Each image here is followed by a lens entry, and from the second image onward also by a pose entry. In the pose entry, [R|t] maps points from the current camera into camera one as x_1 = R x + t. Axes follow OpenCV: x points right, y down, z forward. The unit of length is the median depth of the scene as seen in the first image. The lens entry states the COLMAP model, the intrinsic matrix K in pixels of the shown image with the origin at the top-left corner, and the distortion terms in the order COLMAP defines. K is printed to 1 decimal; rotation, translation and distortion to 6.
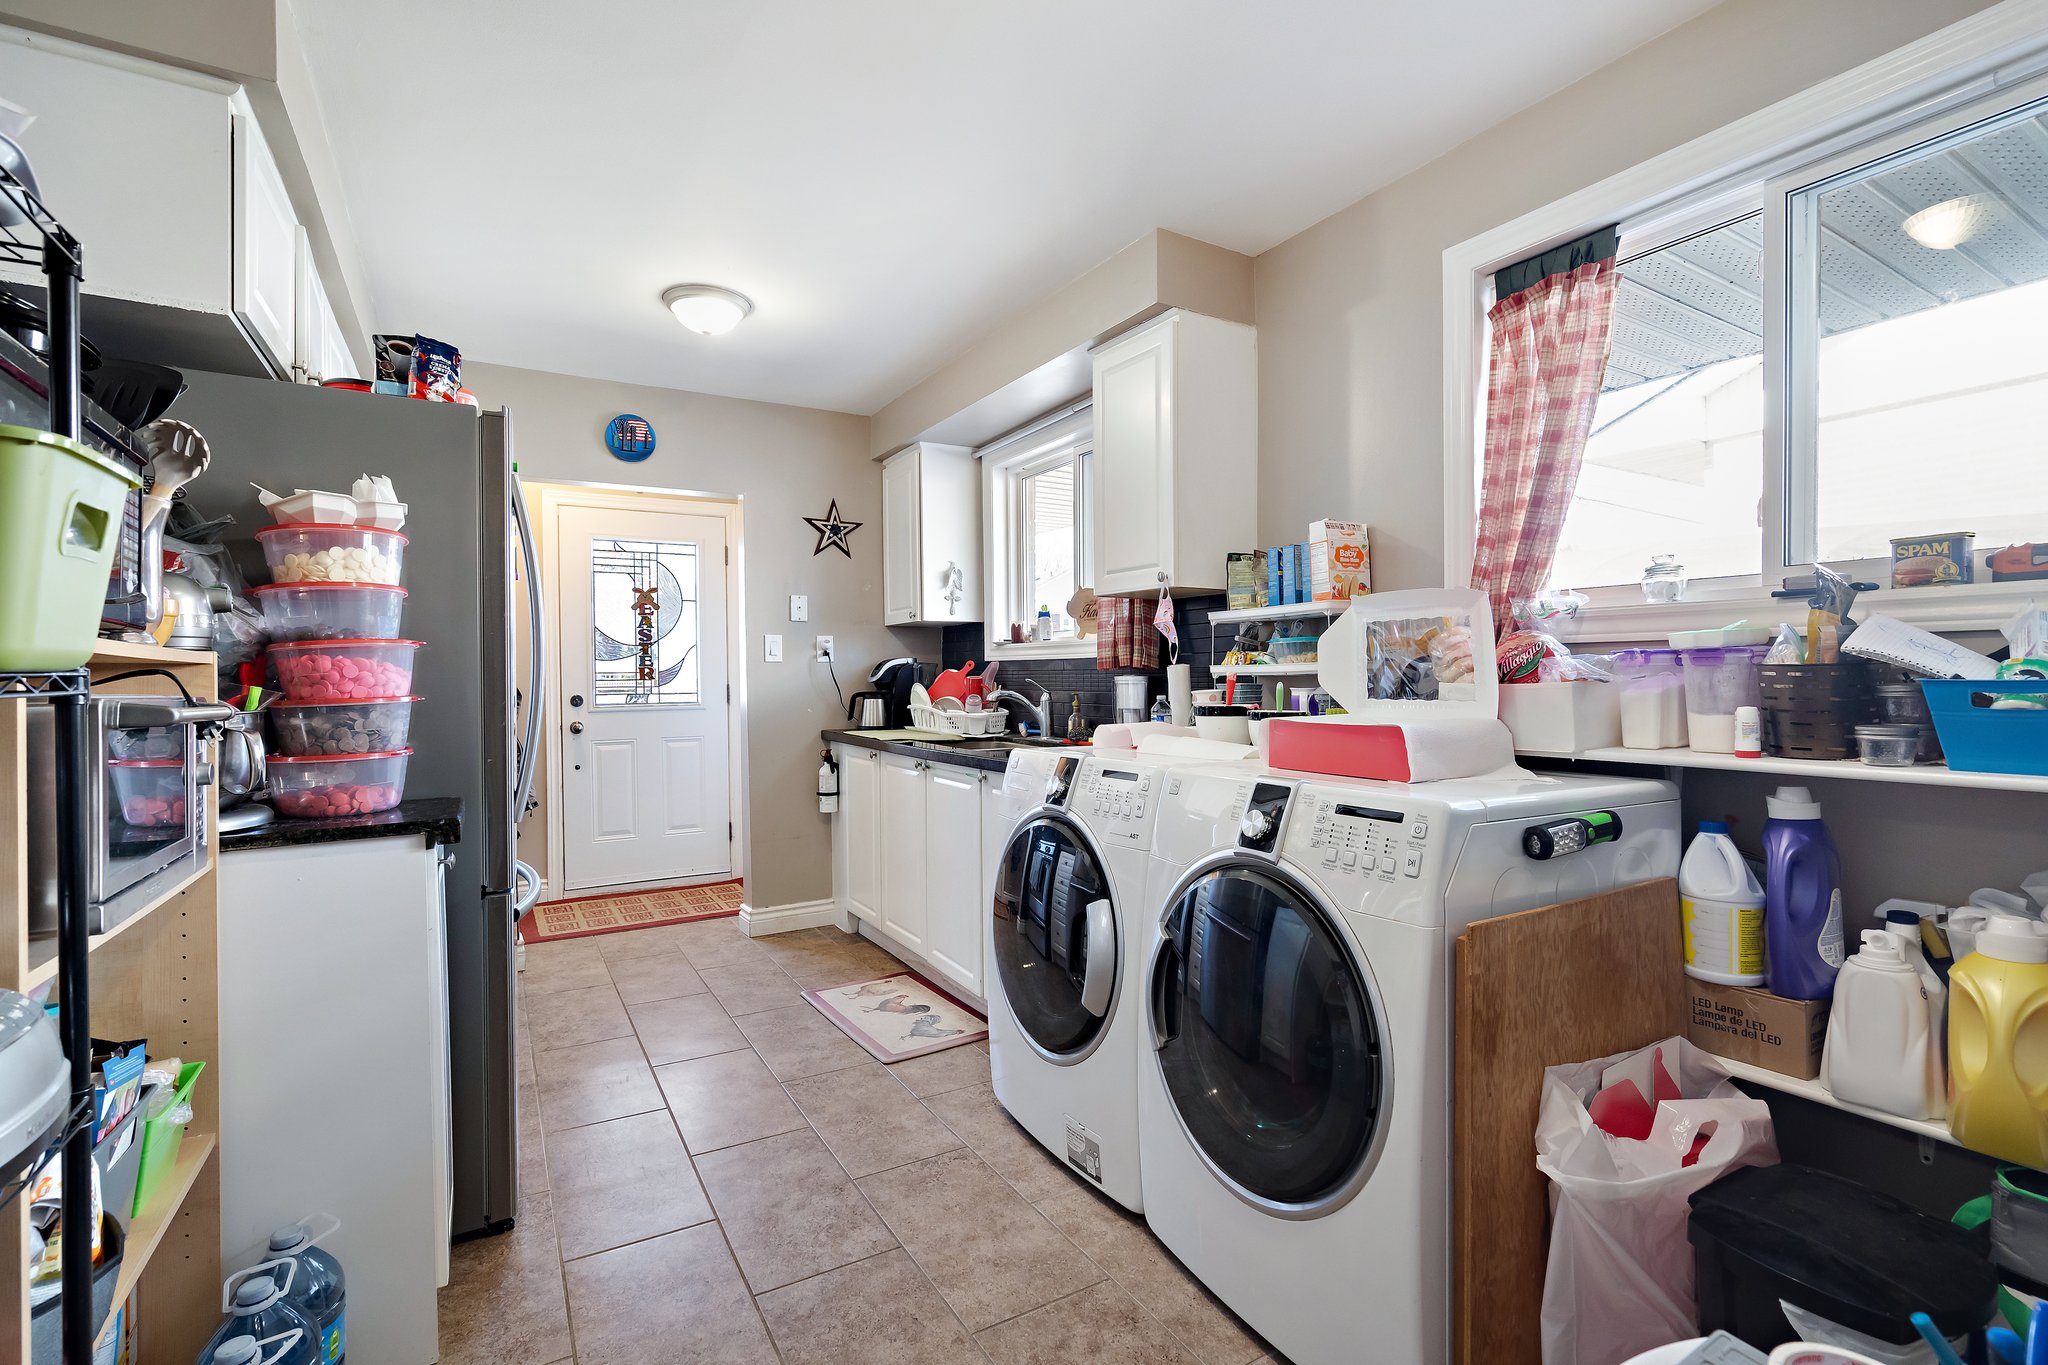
lens RADIAL K [[943.7, 0, 1023.3], [0, 943.7, 677.0], [0, 0, 1]] dist [-0.001112, -0.000510]
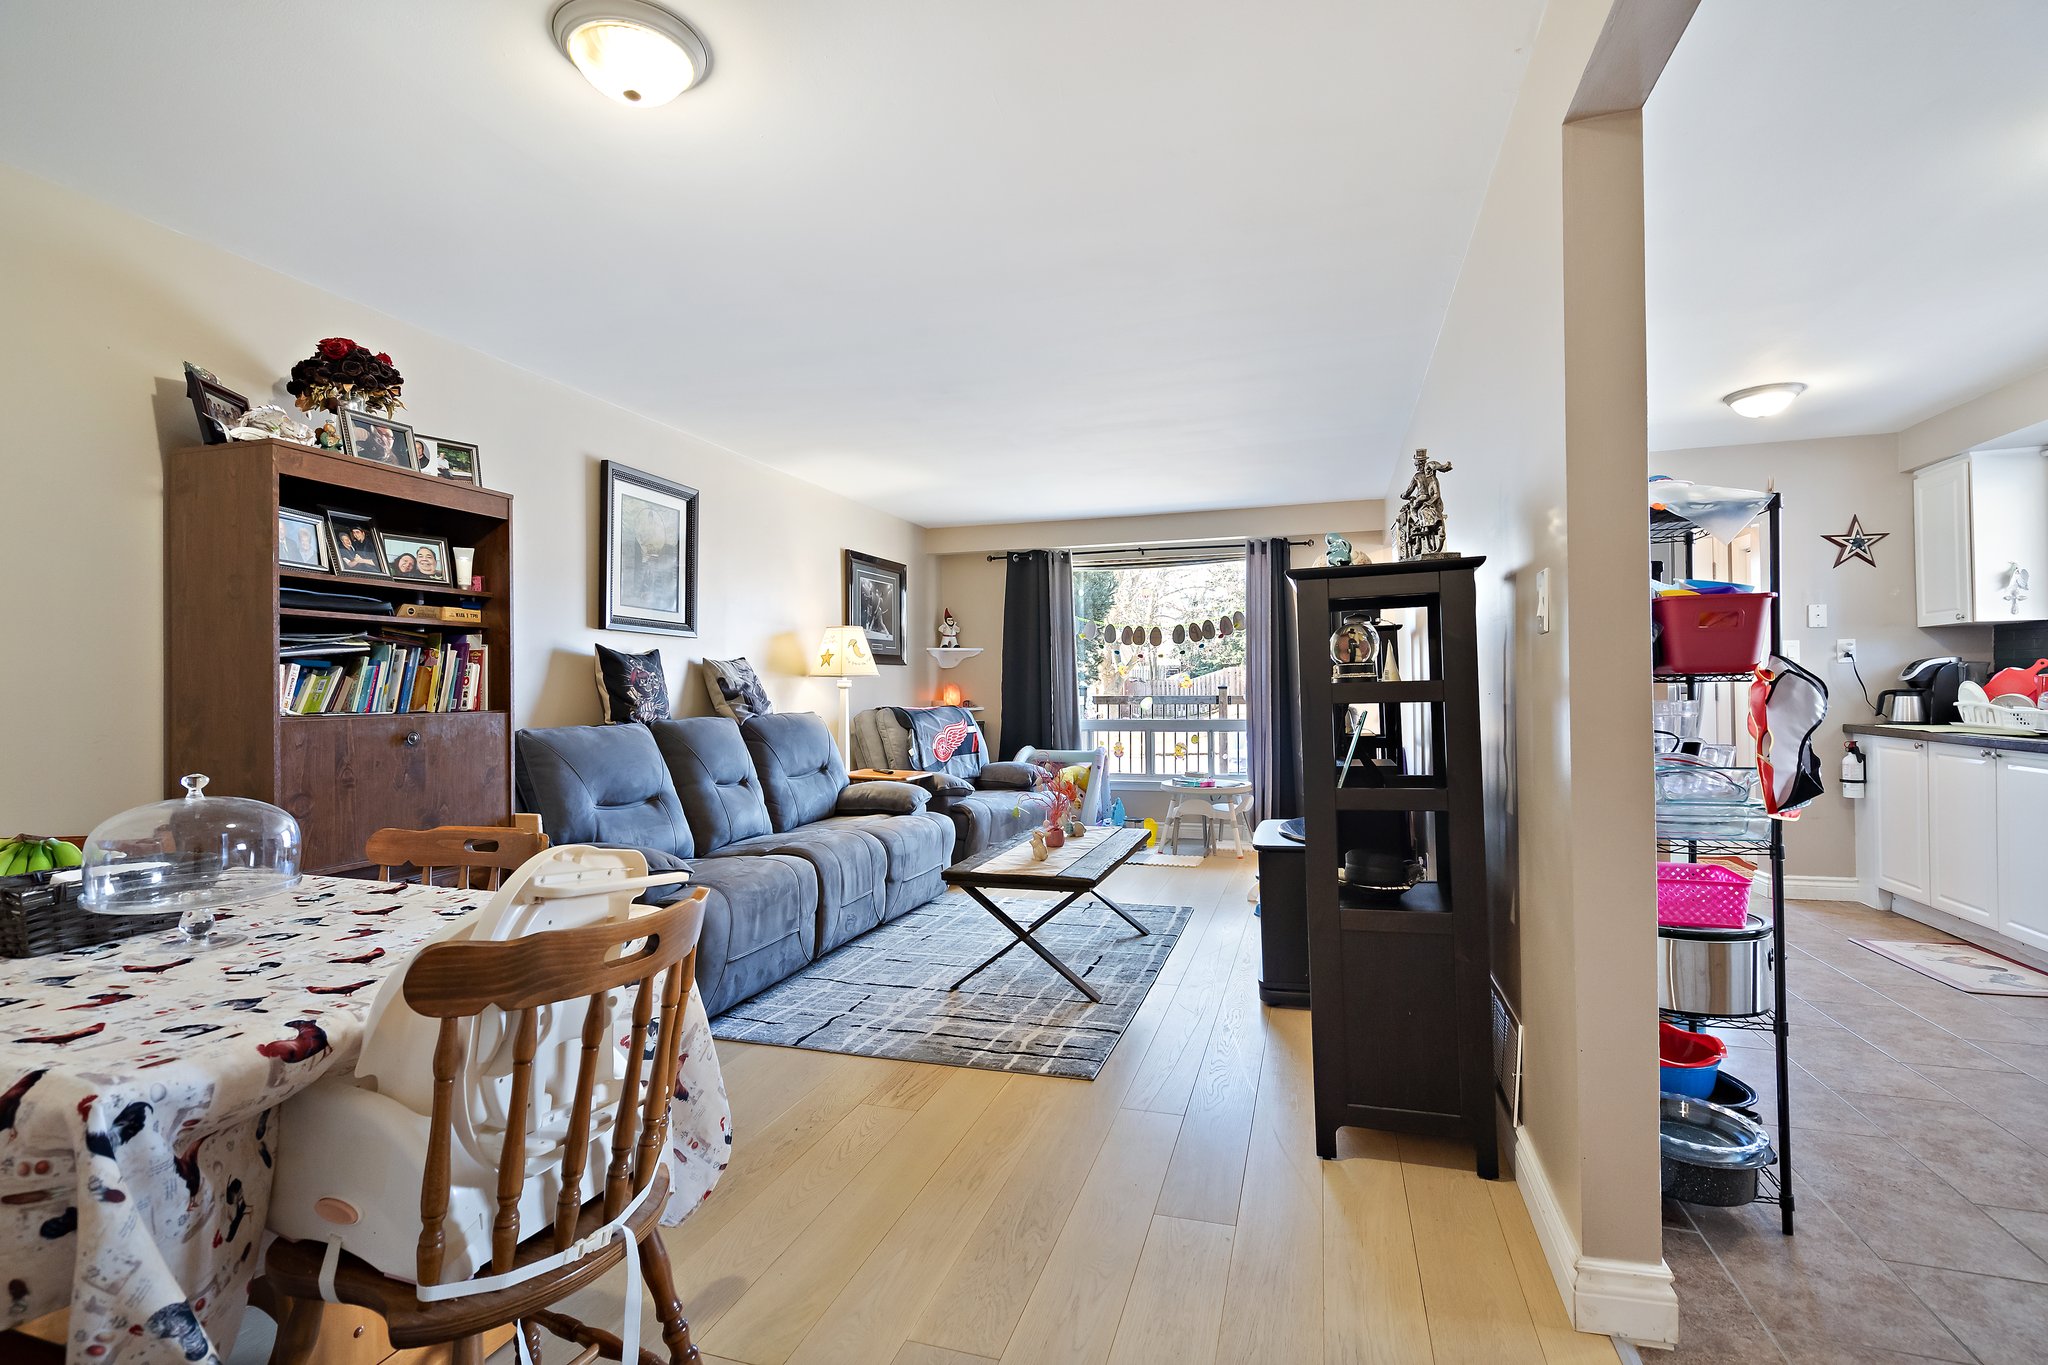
lens RADIAL K [[943.7, 0, 1012.7], [0, 943.7, 684.4], [0, 0, 1]] dist [-0.001112, -0.000510]
pose [[0.666976, -0.004874, -0.745063, -0.039022], [0.008601, 0.999962, 0.001158, -0.000289], [0.745029, -0.007181, 0.666993, -0.482867]]
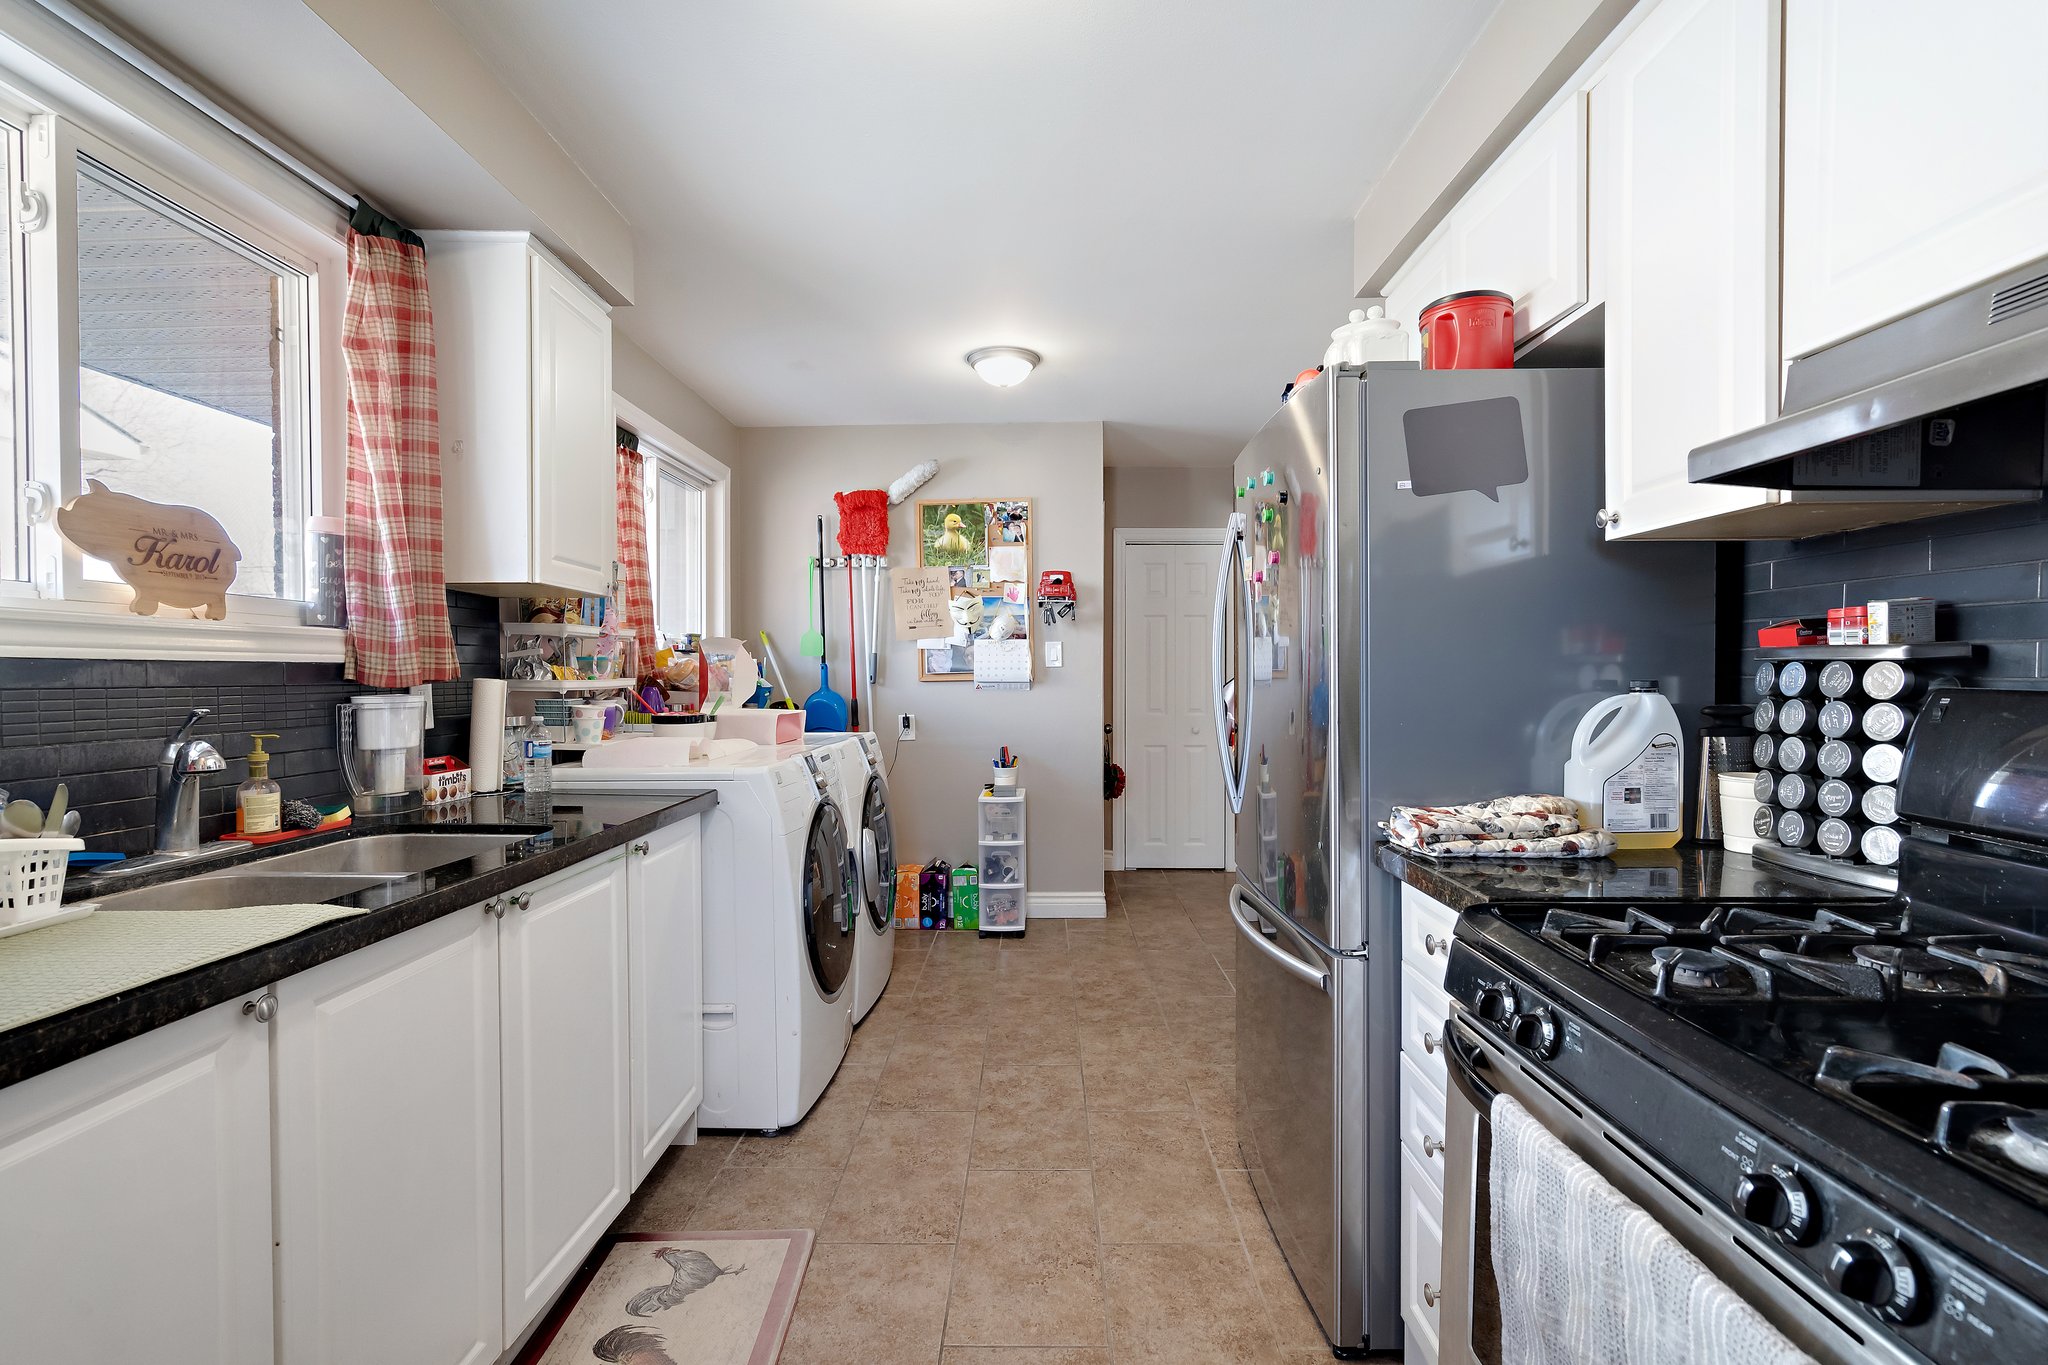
lens RADIAL K [[943.7, 0, 991.9], [0, 943.7, 684.8], [0, 0, 1]] dist [-0.001112, -0.000510]
pose [[-0.840266, 0.005808, 0.542144, -0.428087], [0.009895, 0.999940, 0.004624, -0.005717], [-0.542084, 0.009249, -0.840273, 1.003396]]
